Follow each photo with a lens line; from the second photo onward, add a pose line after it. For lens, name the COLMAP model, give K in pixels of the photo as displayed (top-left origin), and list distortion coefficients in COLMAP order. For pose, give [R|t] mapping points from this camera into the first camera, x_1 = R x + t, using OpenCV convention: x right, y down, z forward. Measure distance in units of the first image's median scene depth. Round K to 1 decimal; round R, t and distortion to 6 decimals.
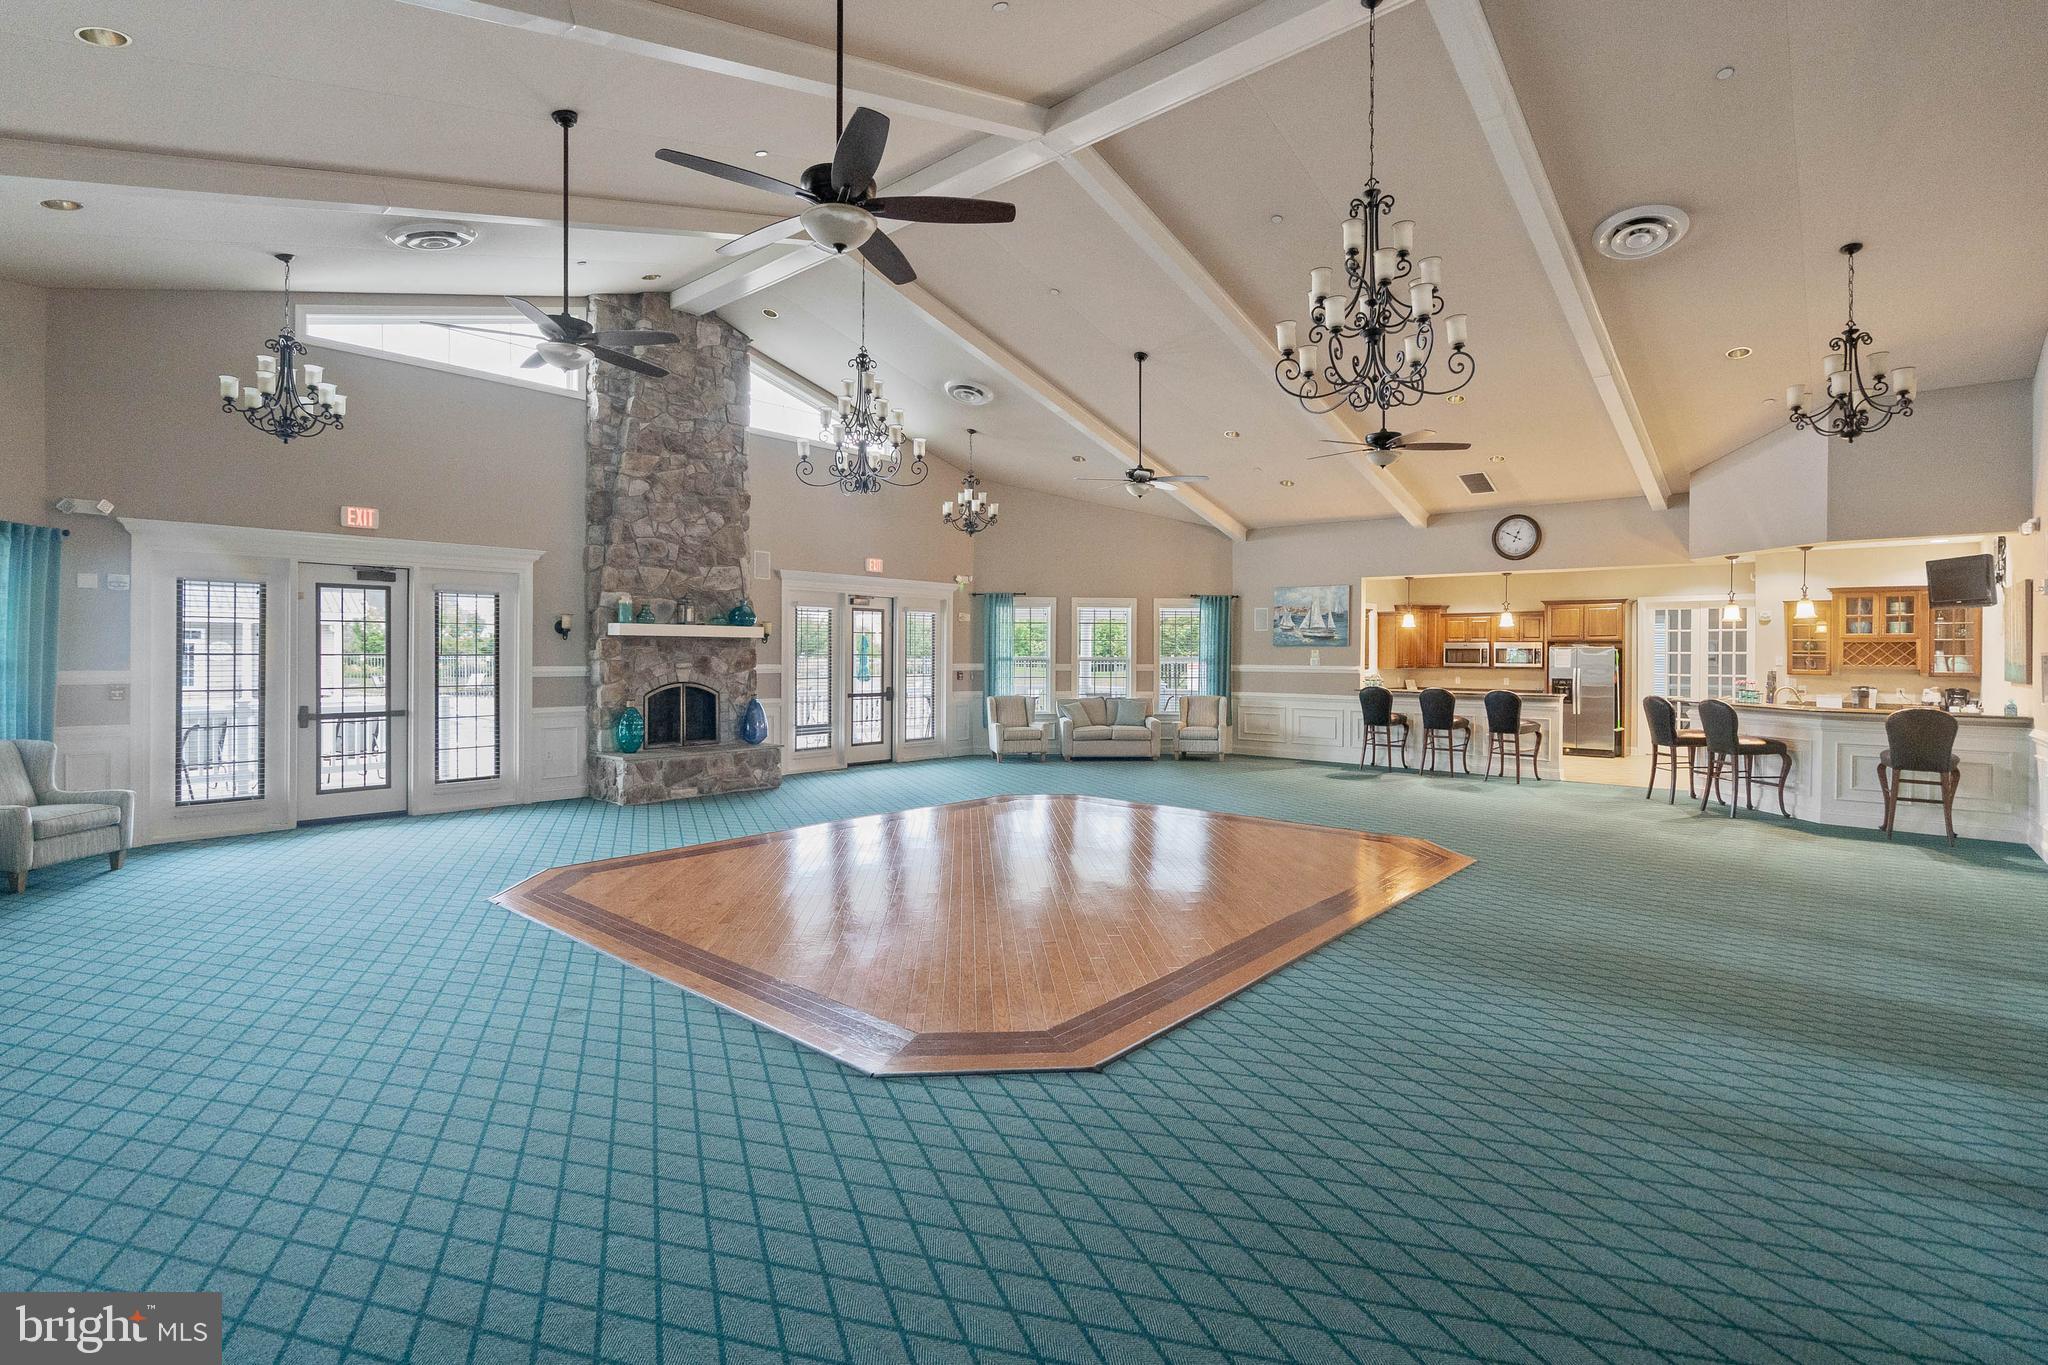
lens RADIAL K [[926.1, 0, 1026.4], [0, 926.1, 665.2], [0, 0, 1]] dist [-0.000265, 0.000313]
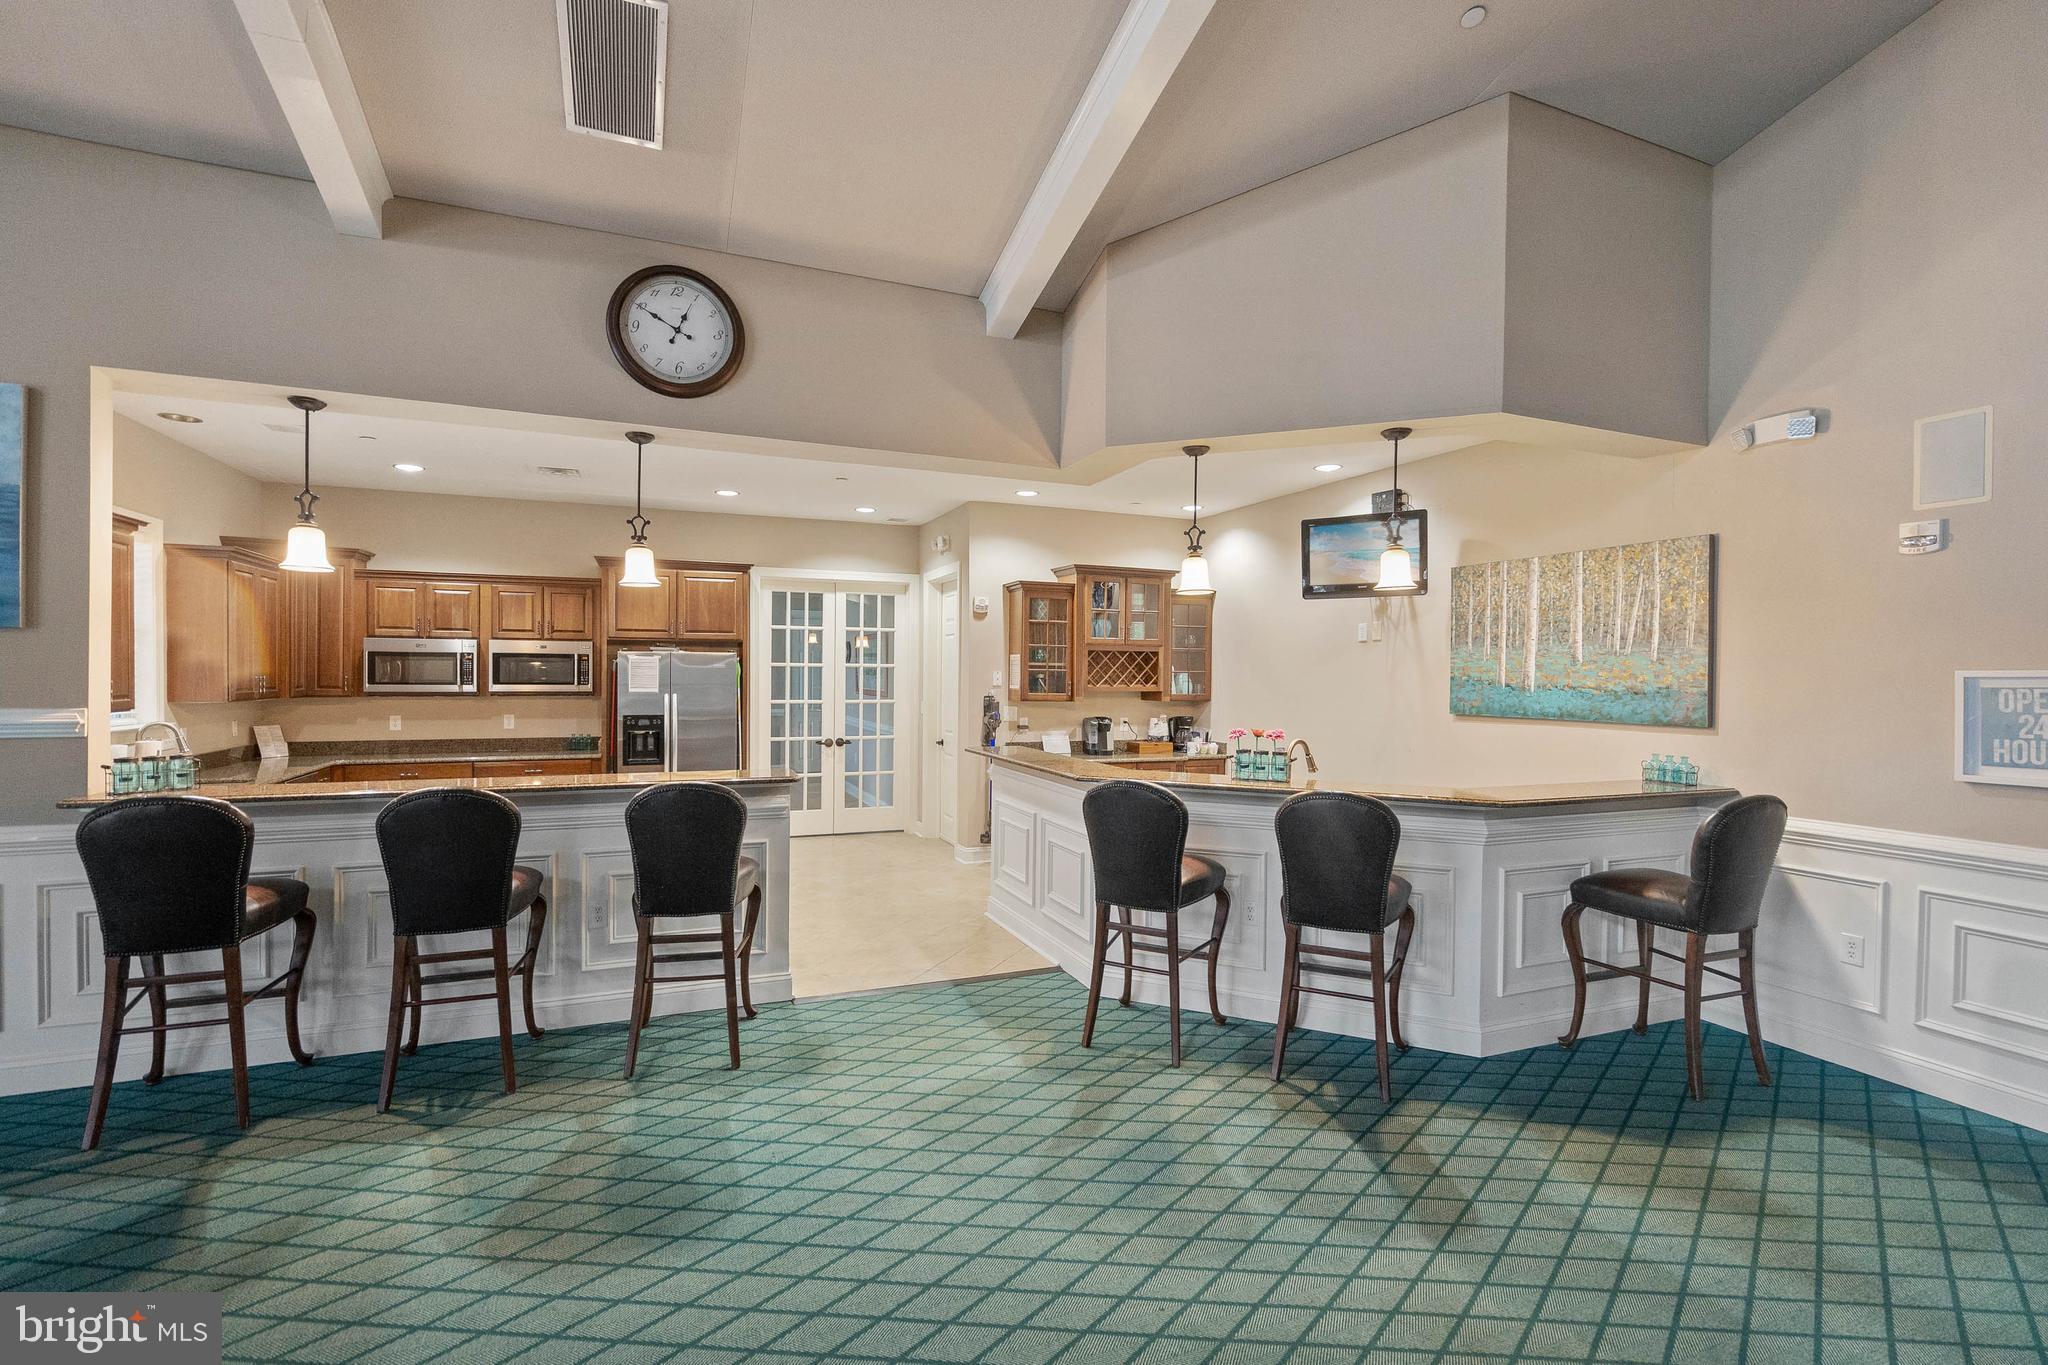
lens RADIAL K [[926.1, 0, 1028.1], [0, 926.1, 680.3], [0, 0, 1]] dist [-0.000265, 0.000313]
pose [[0.435941, -0.007650, 0.899943, 0.251696], [0.003426, 0.999971, 0.006841, -0.007677], [-0.899969, 0.000101, 0.435954, 0.676830]]
